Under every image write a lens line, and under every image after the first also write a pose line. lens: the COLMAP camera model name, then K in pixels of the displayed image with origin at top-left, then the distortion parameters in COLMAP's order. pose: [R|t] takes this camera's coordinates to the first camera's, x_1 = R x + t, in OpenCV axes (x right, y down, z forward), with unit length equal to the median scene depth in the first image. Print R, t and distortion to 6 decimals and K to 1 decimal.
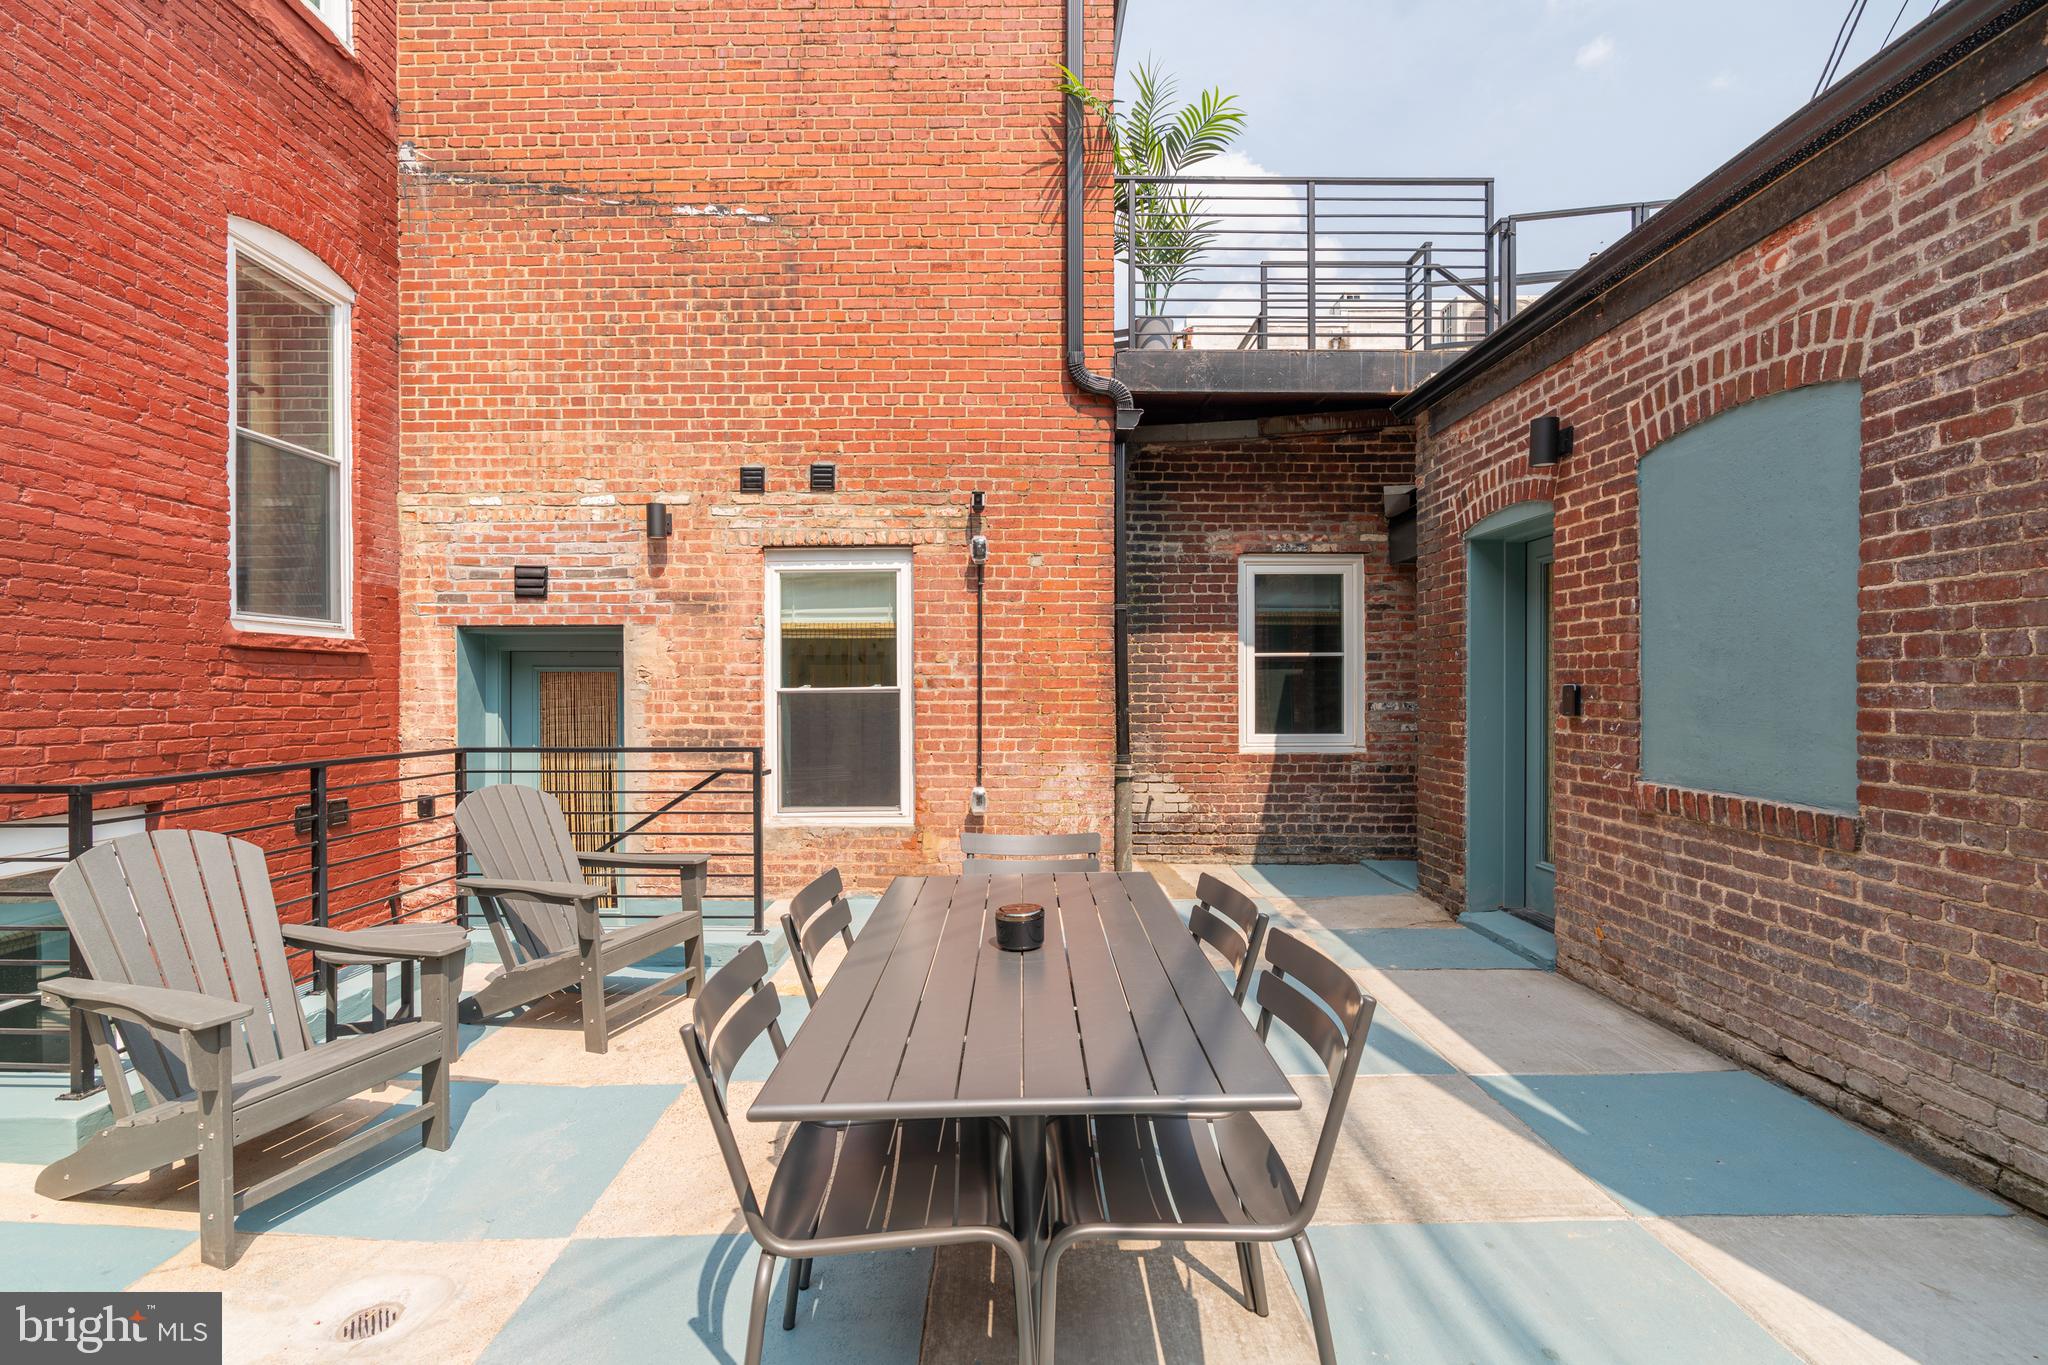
lens RADIAL K [[930.3, 0, 1037.3], [0, 930.3, 692.3], [0, 0, 1]] dist [-0.015851, 0.006974]
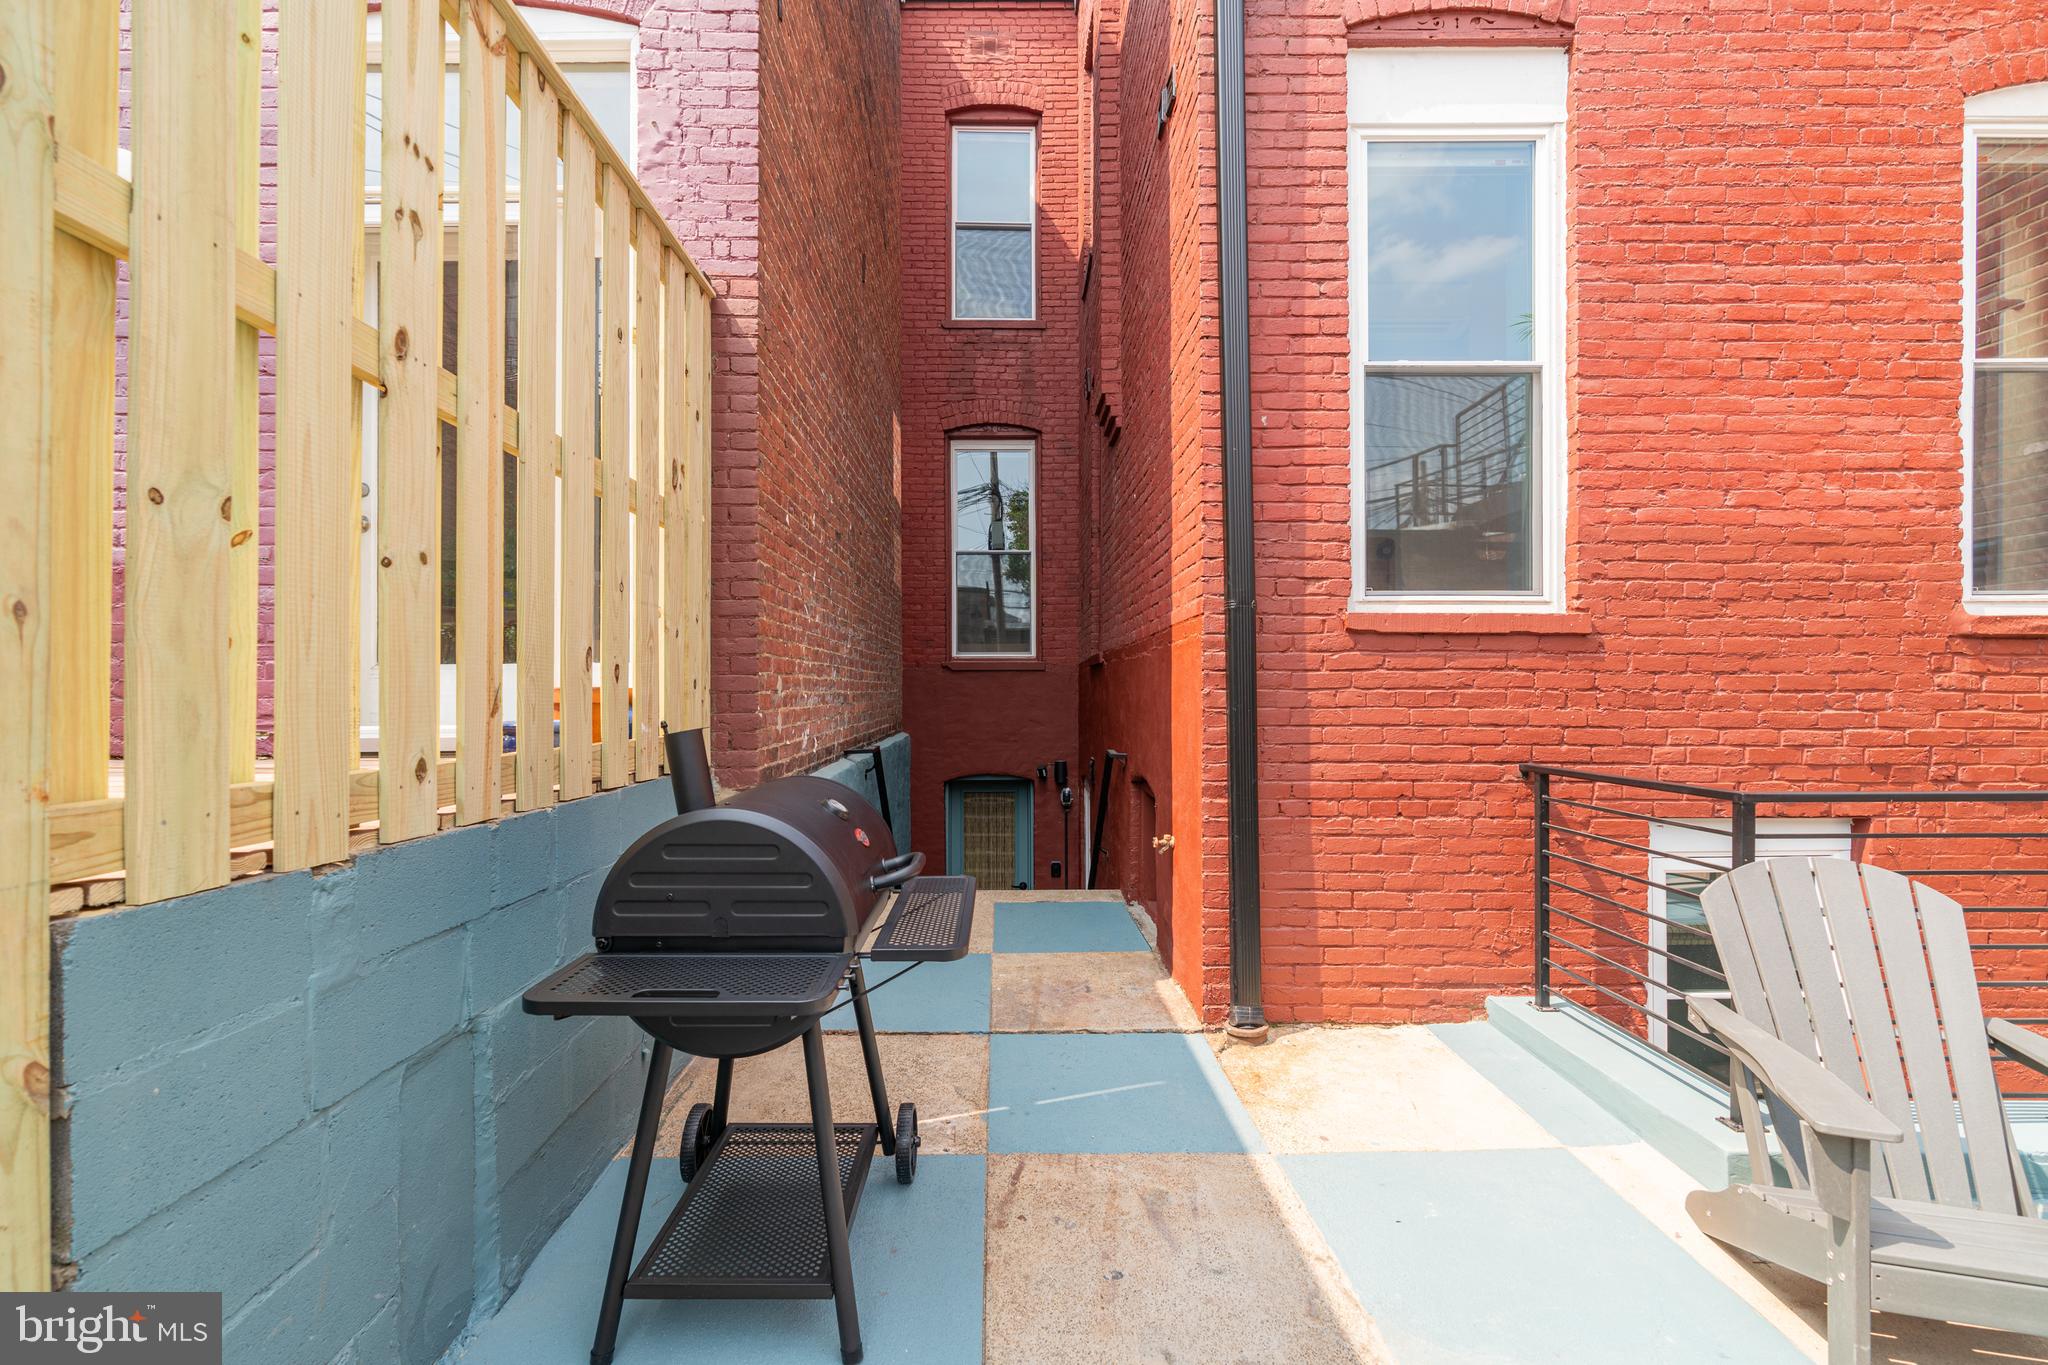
lens RADIAL K [[930.3, 0, 1016.5], [0, 930.3, 696.3], [0, 0, 1]] dist [-0.015851, 0.006974]
pose [[0.006421, 0.006755, -0.999957, -0.057680], [0.003456, 0.999971, 0.006777, -0.004265], [0.999973, -0.003499, 0.006397, 0.132092]]
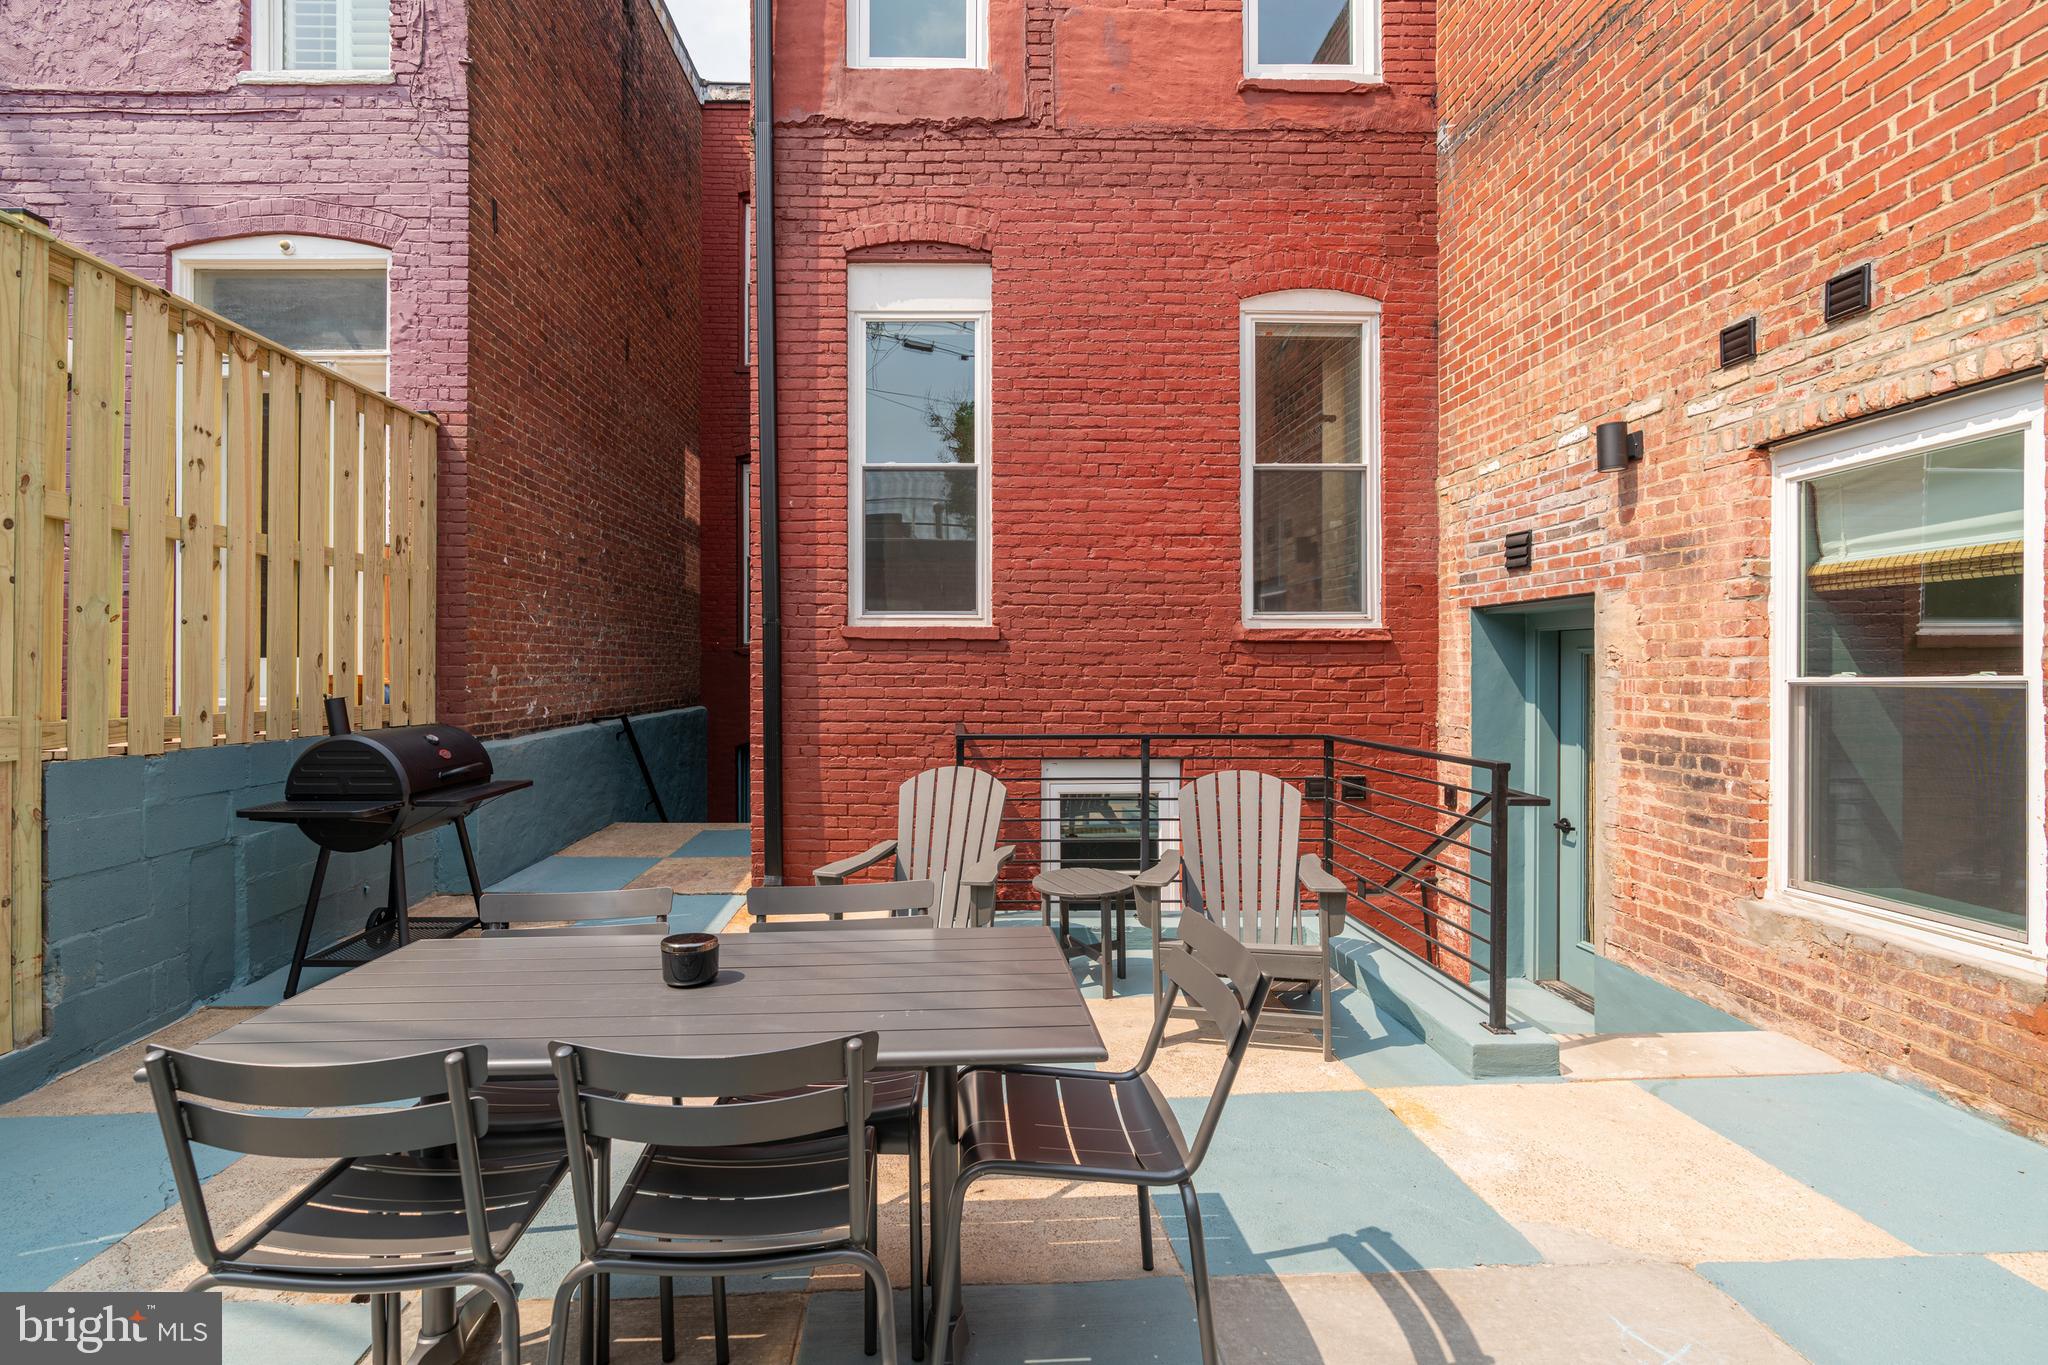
lens RADIAL K [[930.3, 0, 961.4], [0, 930.3, 669.5], [0, 0, 1]] dist [-0.015851, 0.006974]
pose [[0.020177, 0.003099, -0.999792, 0.304346], [0.002202, 0.999993, 0.003144, -0.012650], [0.999794, -0.002265, 0.020170, 0.464331]]
